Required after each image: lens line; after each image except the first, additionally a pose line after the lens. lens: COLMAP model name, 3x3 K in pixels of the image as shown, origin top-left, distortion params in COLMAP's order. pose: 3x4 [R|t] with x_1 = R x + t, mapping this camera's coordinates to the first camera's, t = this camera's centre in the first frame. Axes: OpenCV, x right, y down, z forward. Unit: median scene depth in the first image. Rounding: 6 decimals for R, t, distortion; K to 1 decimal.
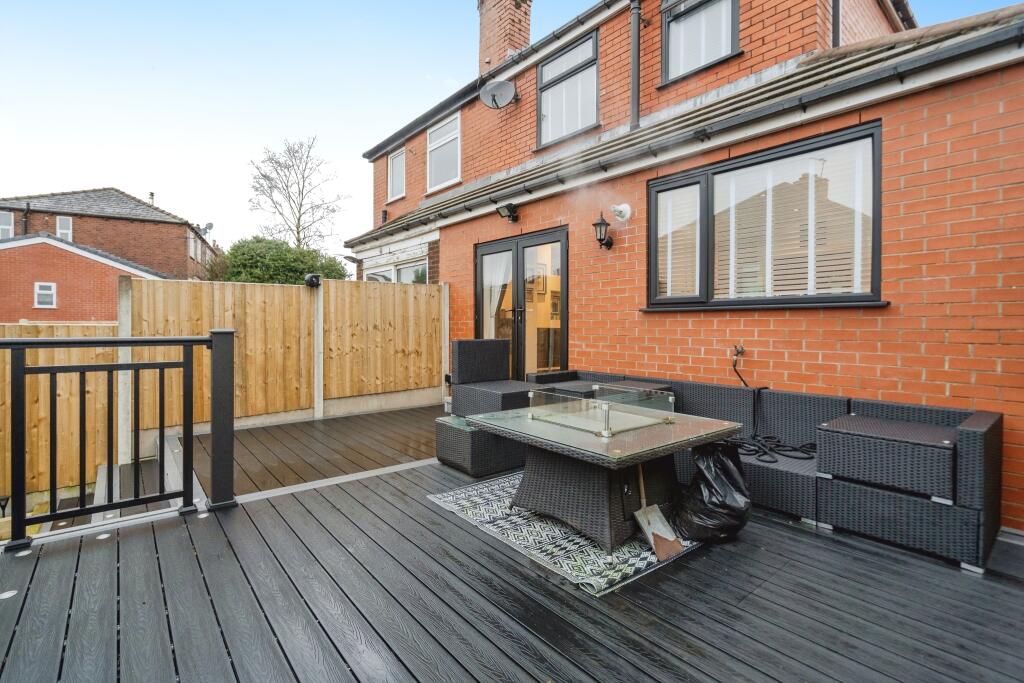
lens RADIAL K [[496.5, 0, 509.2], [0, 496.5, 325.5], [0, 0, 1]] dist [-0.000749, 0.000065]
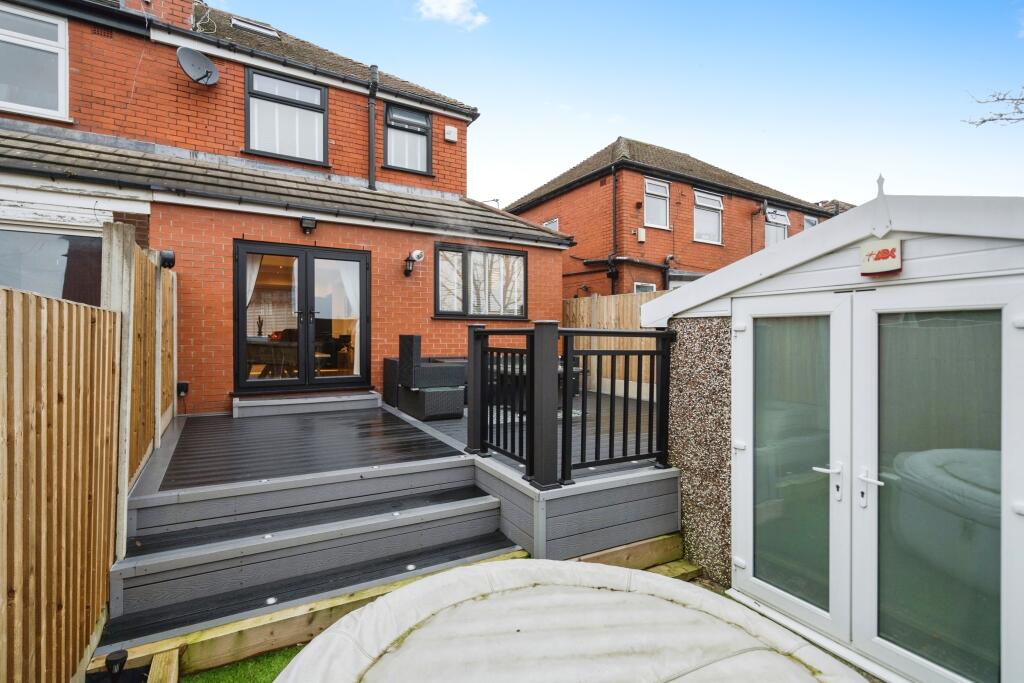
lens RADIAL K [[470.4, 0, 506.4], [0, 470.4, 330.9], [0, 0, 1]] dist [-0.000363, 0.000018]
pose [[0.142631, -0.003720, 0.989769, -1.066955], [-0.008873, 0.999948, 0.005037, 0.002511], [-0.989736, -0.009500, 0.142591, 0.438430]]
